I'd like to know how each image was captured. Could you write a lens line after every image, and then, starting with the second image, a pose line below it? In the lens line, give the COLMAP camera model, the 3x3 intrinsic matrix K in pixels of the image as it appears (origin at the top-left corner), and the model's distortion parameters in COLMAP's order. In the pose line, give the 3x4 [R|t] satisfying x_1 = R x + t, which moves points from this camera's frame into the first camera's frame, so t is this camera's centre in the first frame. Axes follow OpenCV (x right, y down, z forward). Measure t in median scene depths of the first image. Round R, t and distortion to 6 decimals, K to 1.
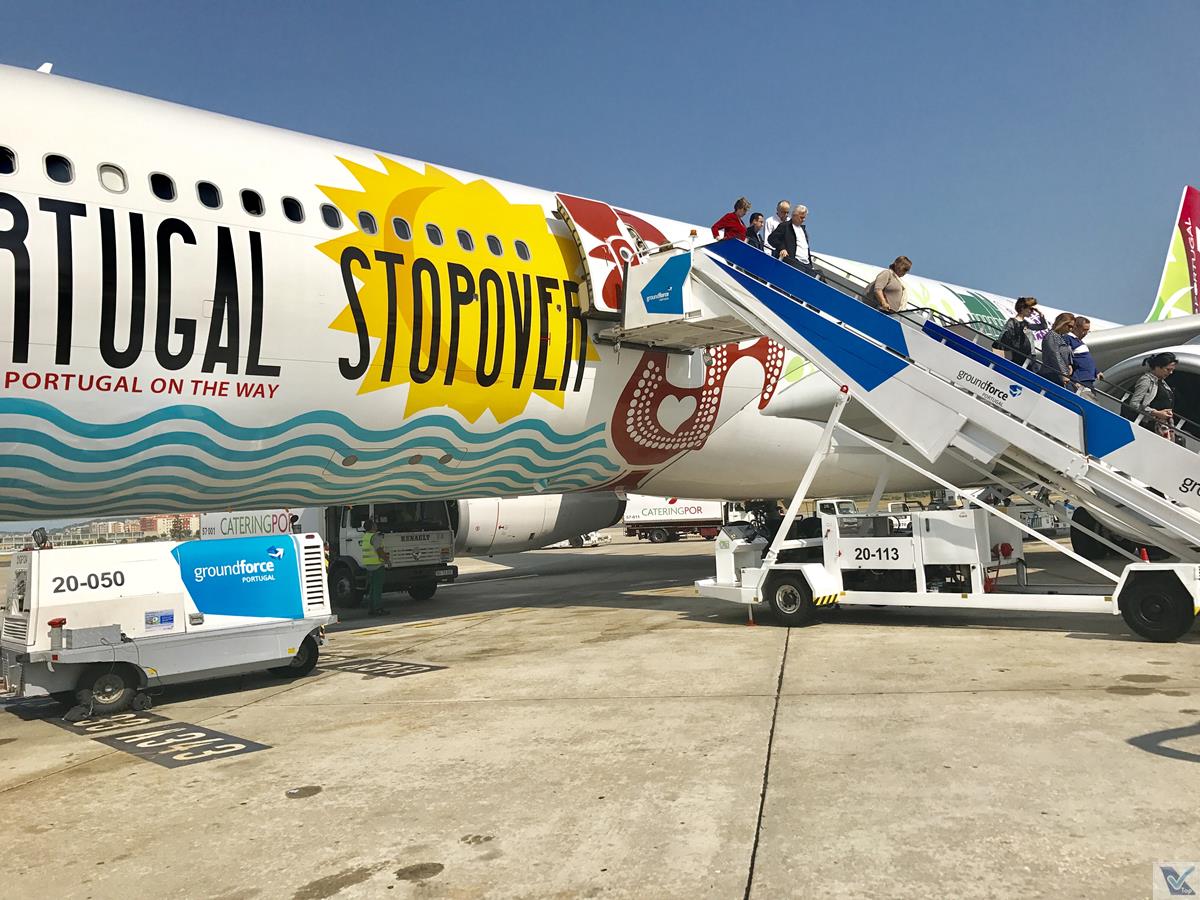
lens RADIAL K [[1002.5, 0, 600.0], [0, 1002.5, 450.0], [0, 0, 1]] dist [0.042422, -0.005295]
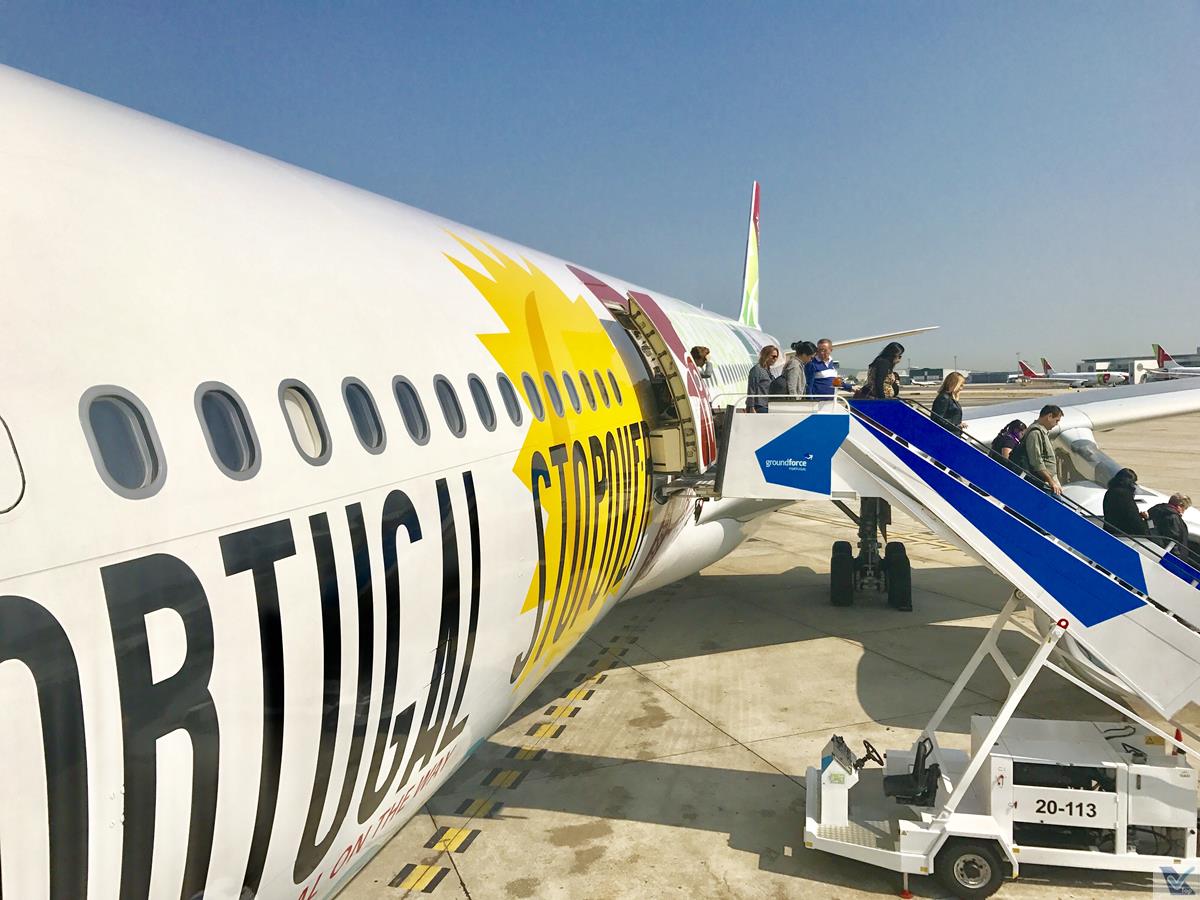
lens RADIAL K [[1002.5, 0, 600.0], [0, 1002.5, 450.0], [0, 0, 1]] dist [0.042422, -0.005295]
pose [[0.833432, -0.010751, 0.552518, -0.520366], [-0.060507, 0.992025, 0.110572, -0.265755], [-0.549300, -0.125586, 0.826134, 0.531511]]
